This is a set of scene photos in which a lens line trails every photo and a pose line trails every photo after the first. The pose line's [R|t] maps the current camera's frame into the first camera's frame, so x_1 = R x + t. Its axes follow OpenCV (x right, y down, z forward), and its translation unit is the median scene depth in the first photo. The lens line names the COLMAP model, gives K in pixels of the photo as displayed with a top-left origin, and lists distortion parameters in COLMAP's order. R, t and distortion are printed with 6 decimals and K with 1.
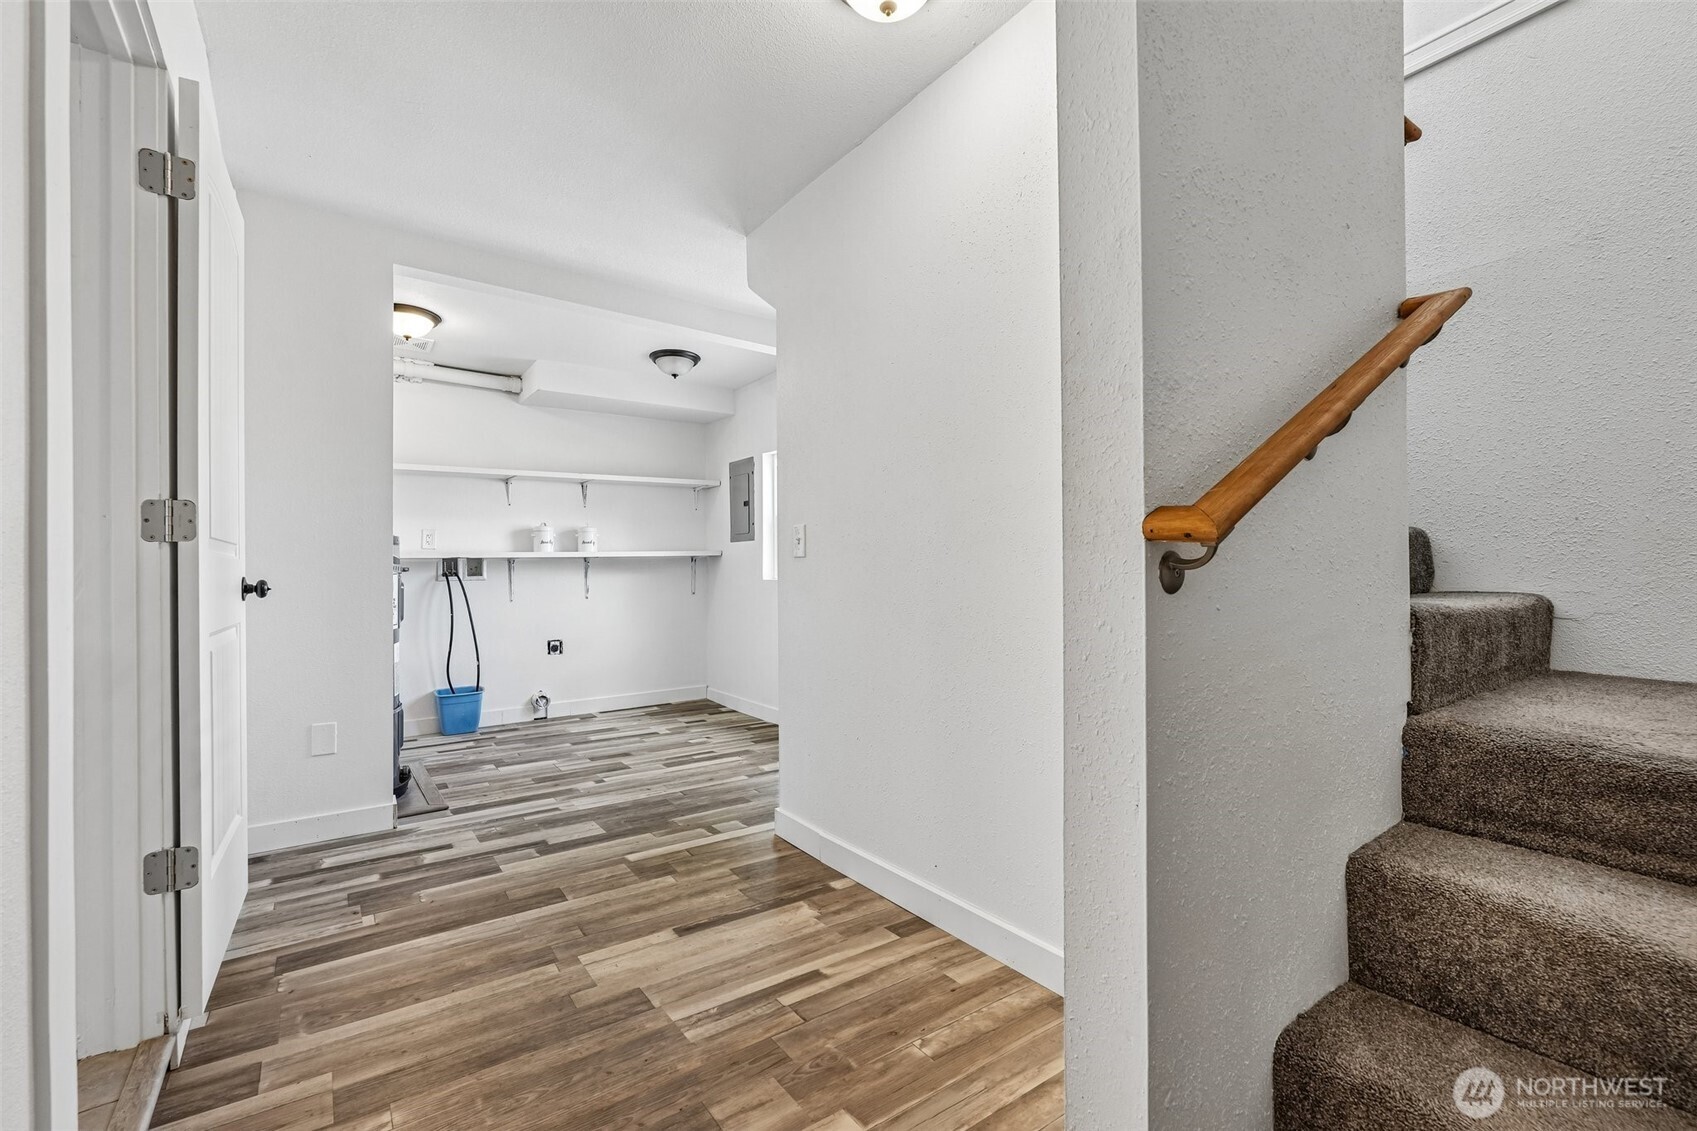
lens RADIAL K [[743.0, 0, 838.6], [0, 743.0, 565.1], [0, 0, 1]] dist [-0.016334, 0.006218]
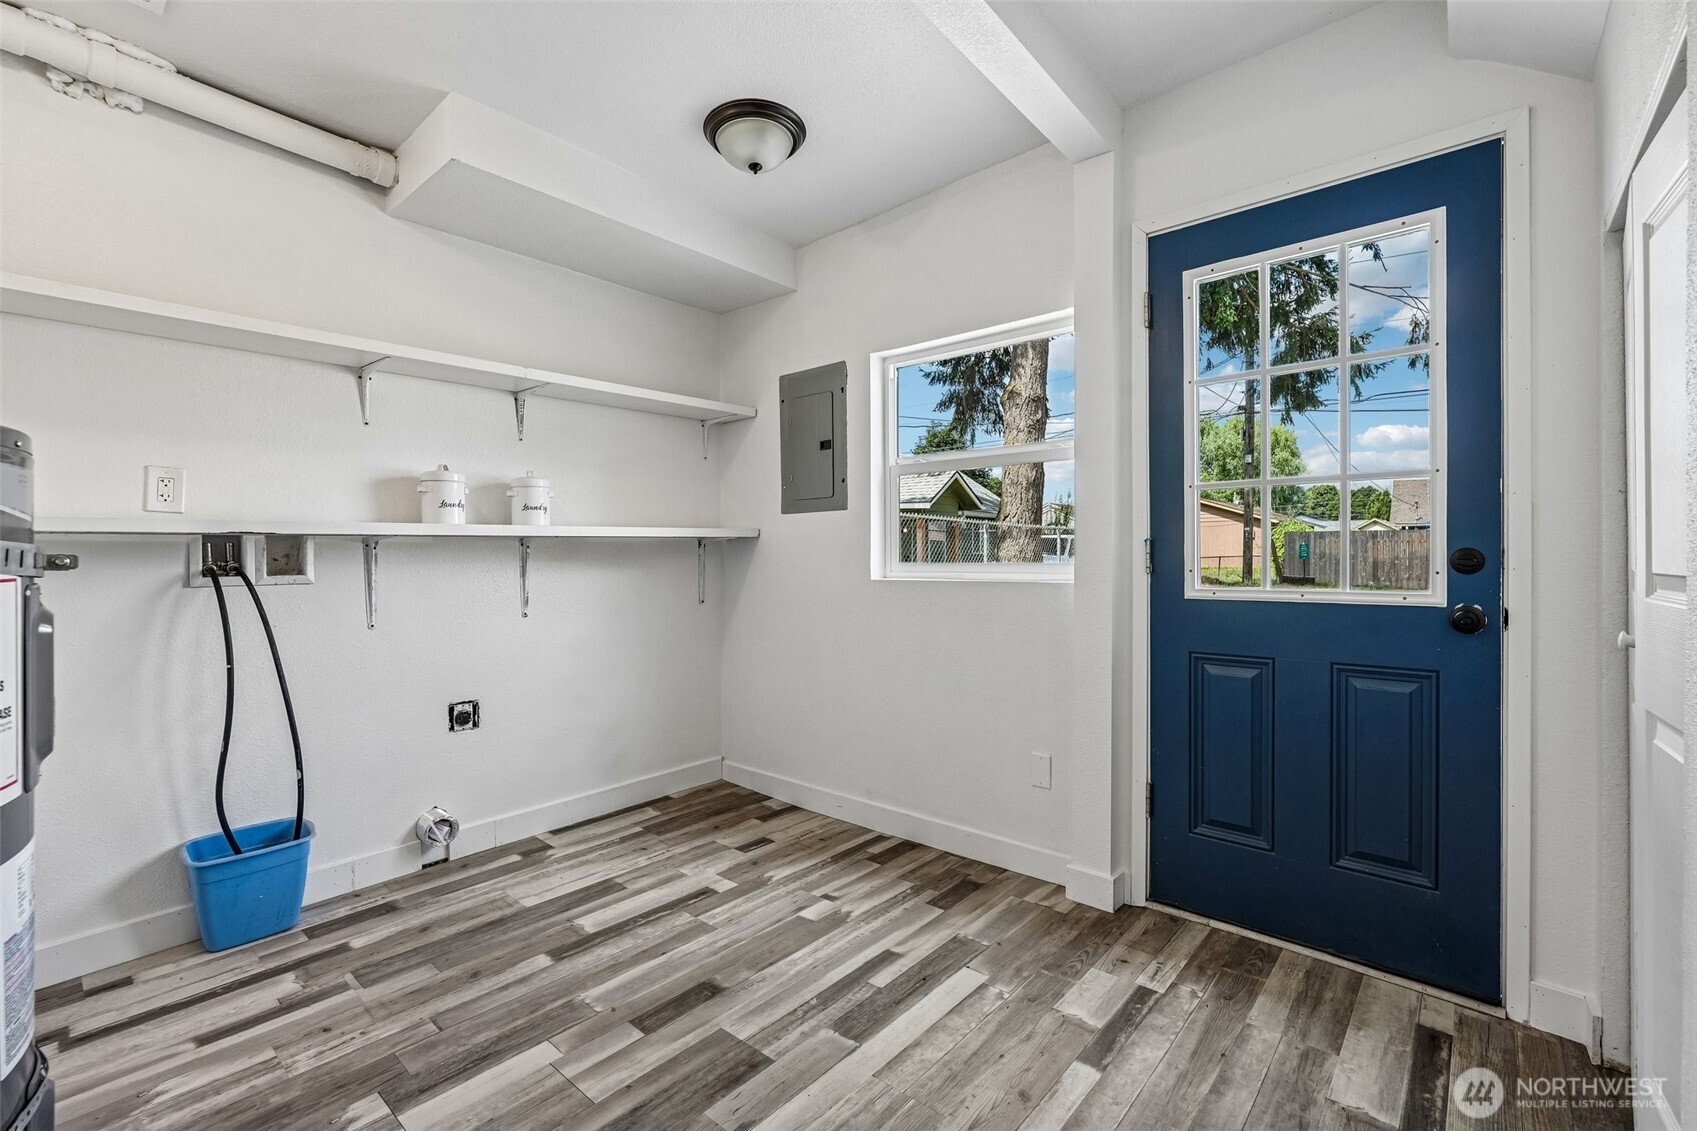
lens RADIAL K [[743.0, 0, 841.3], [0, 743.0, 565.7], [0, 0, 1]] dist [-0.016334, 0.006218]
pose [[0.972036, 0.001337, 0.234826, -0.264948], [-0.004589, 0.999901, 0.013299, 0.001744], [-0.234785, -0.014005, 0.971946, 0.478991]]
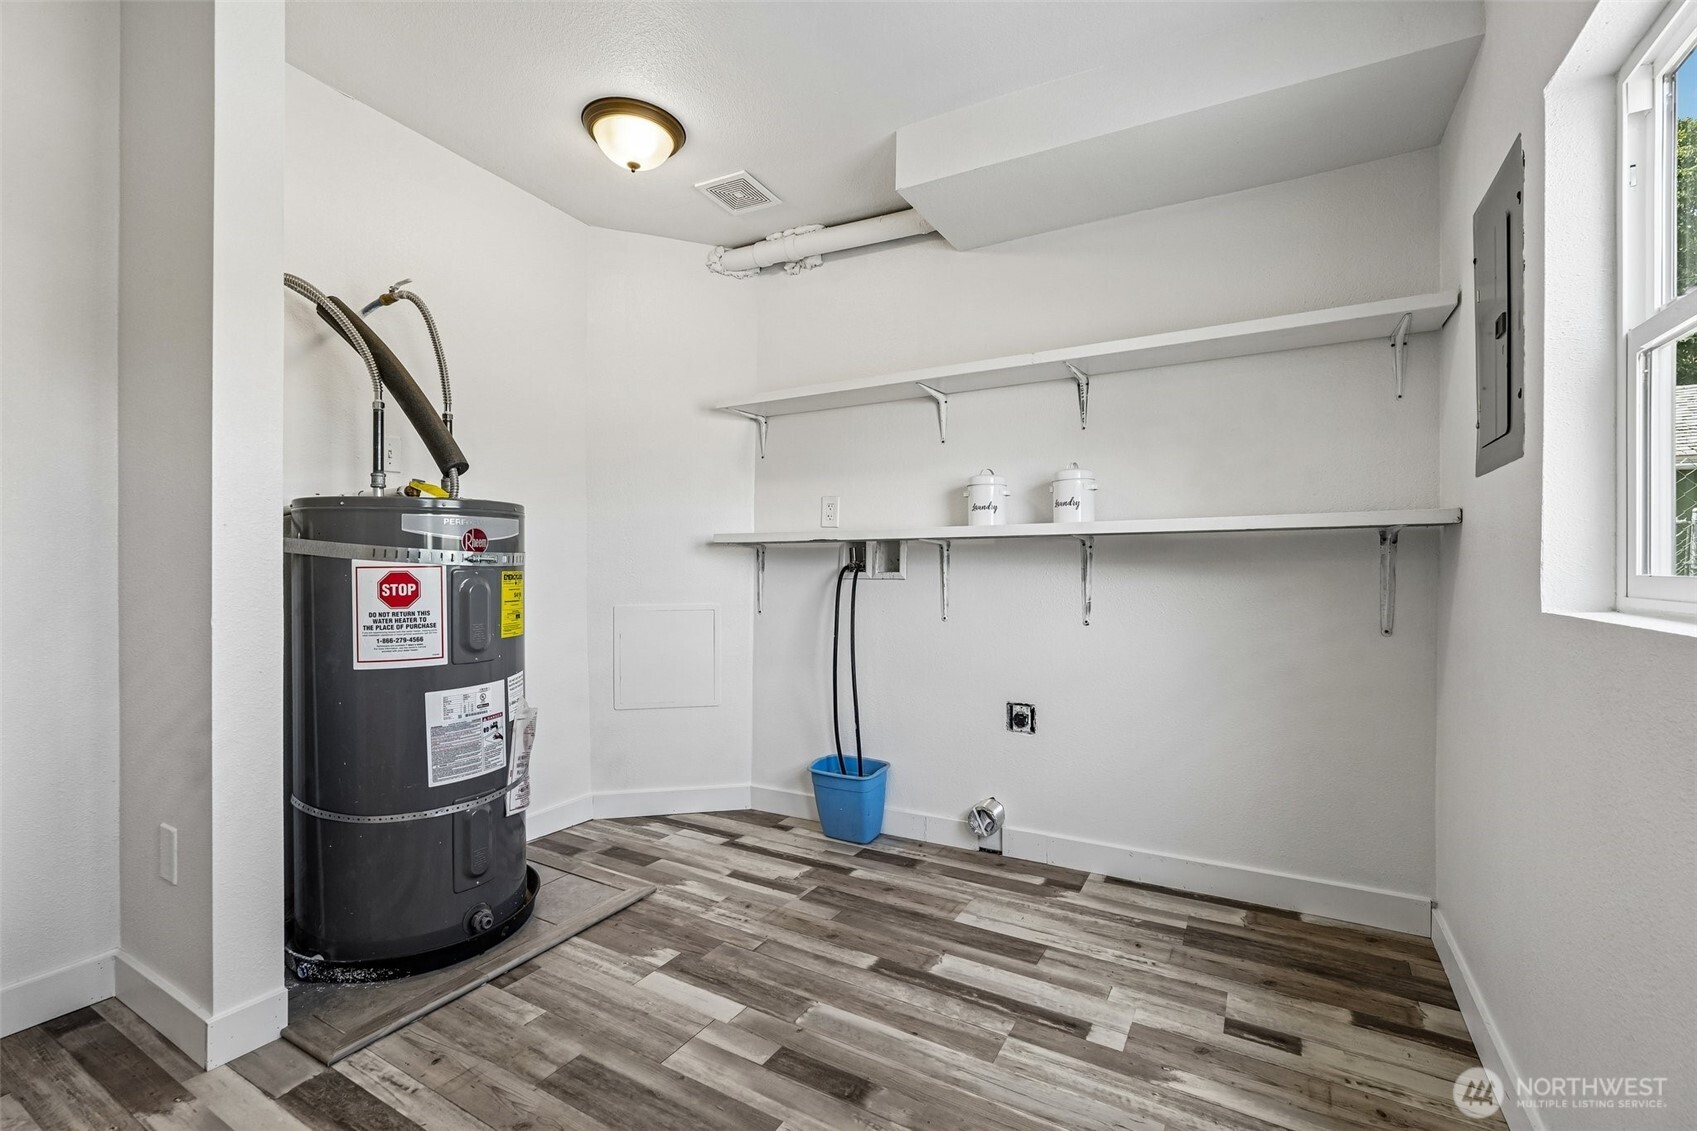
lens RADIAL K [[743.0, 0, 846.0], [0, 743.0, 564.3], [0, 0, 1]] dist [-0.016334, 0.006218]
pose [[0.417959, 0.013441, -0.908366, 0.021435], [-0.001806, 0.999901, 0.013964, 0.001106], [0.908464, -0.004196, 0.417942, 0.719961]]
